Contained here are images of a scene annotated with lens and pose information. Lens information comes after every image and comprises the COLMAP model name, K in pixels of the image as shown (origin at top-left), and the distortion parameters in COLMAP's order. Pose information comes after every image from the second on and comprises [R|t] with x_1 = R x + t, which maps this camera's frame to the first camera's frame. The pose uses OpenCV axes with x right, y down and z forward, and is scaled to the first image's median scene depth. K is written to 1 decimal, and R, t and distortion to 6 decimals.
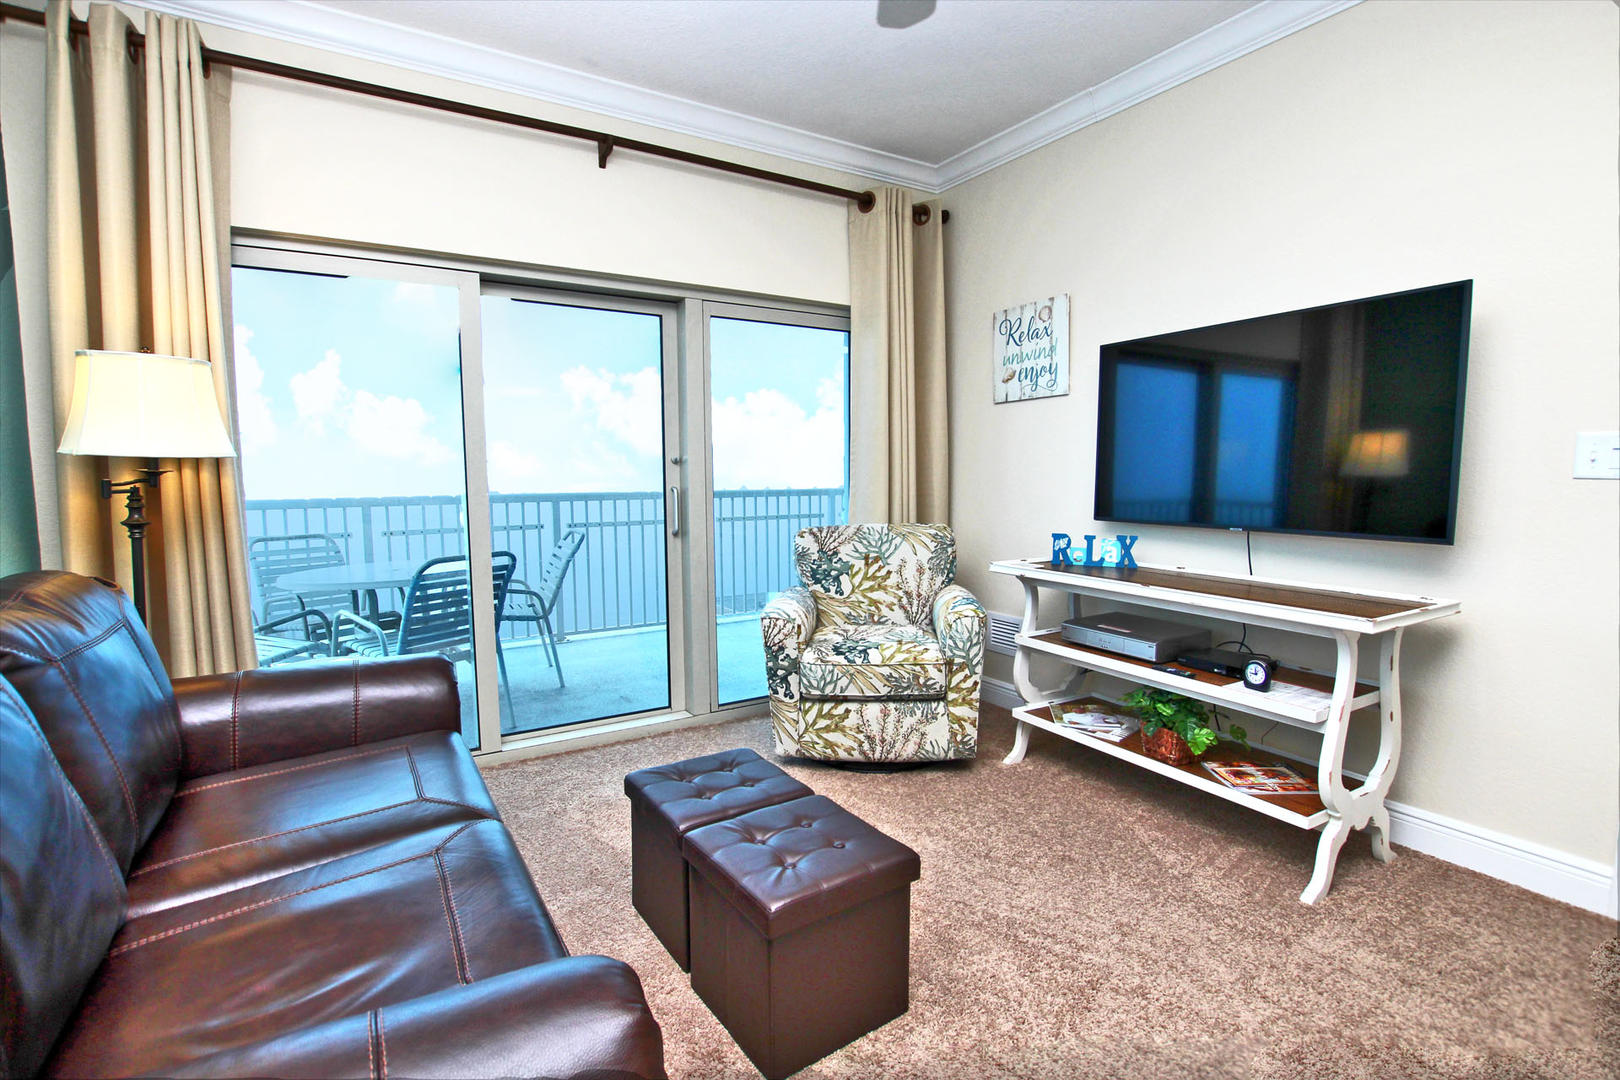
lens RADIAL K [[779.1, 0, 825.4], [0, 779.1, 545.6], [0, 0, 1]] dist [-0.028632, 0.001554]
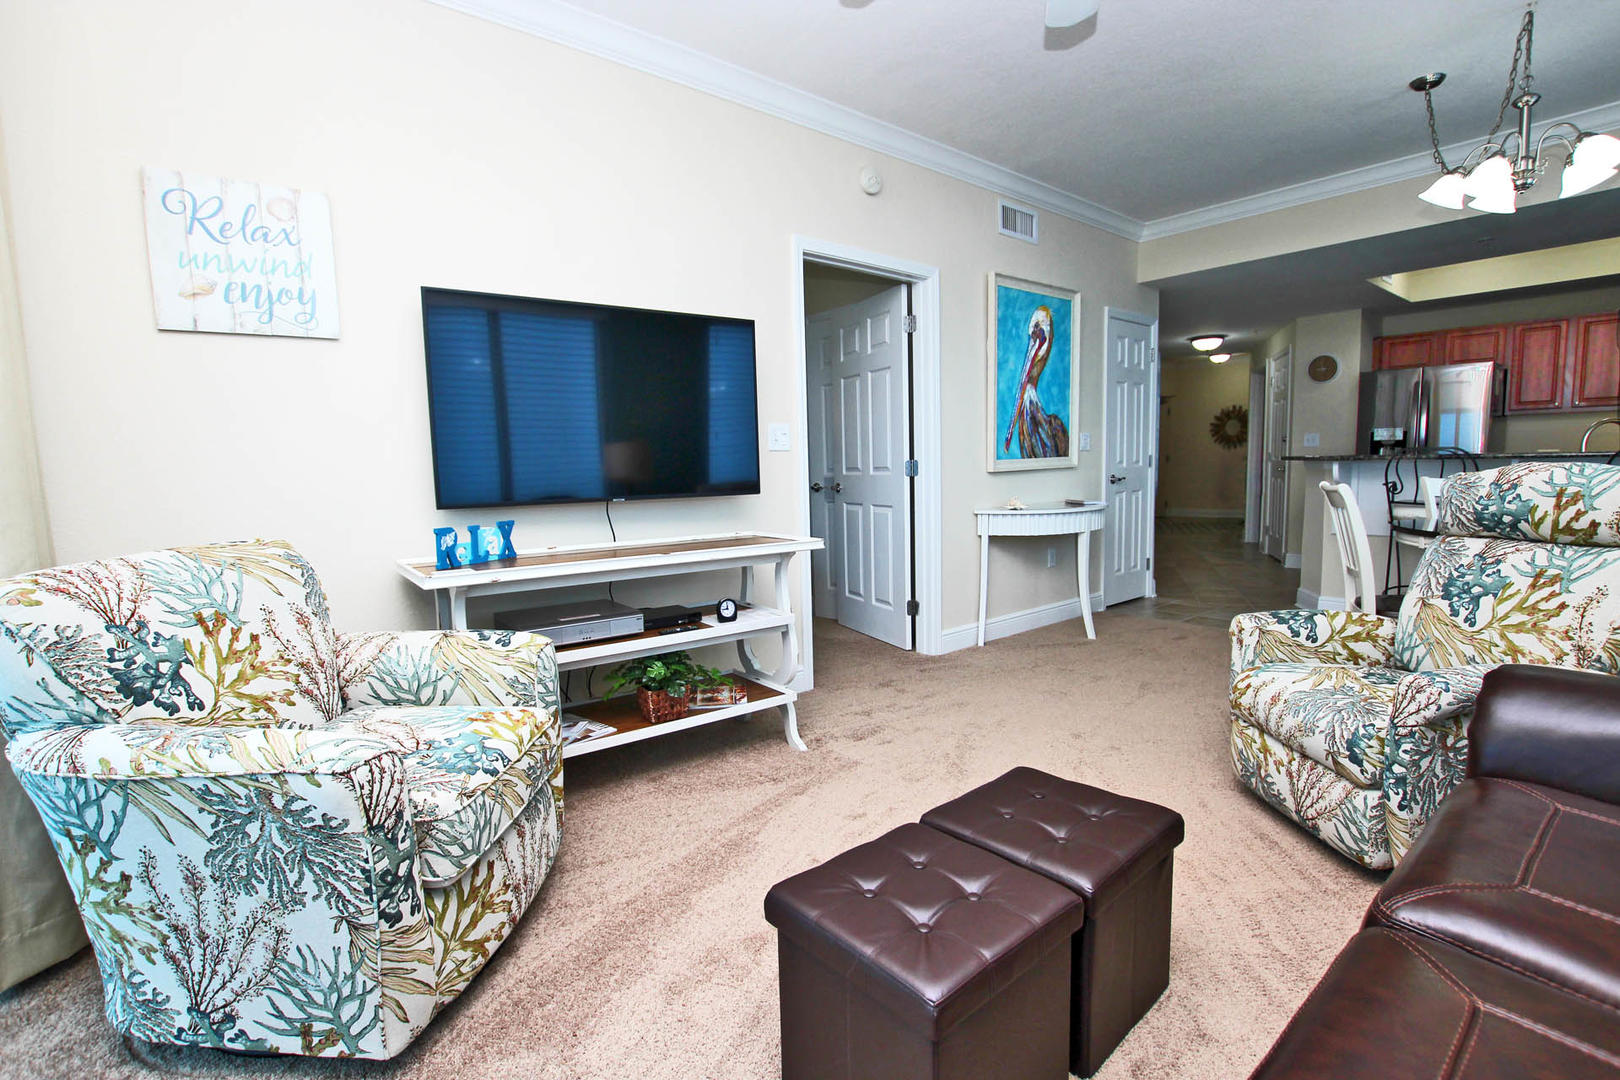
lens RADIAL K [[779.1, 0, 807.0], [0, 779.1, 546.3], [0, 0, 1]] dist [-0.028632, 0.001554]
pose [[-0.145525, -0.093478, 0.984929, -0.539812], [0.119353, 0.986597, 0.111271, -0.043440], [-0.982129, 0.133747, -0.132418, 0.830206]]
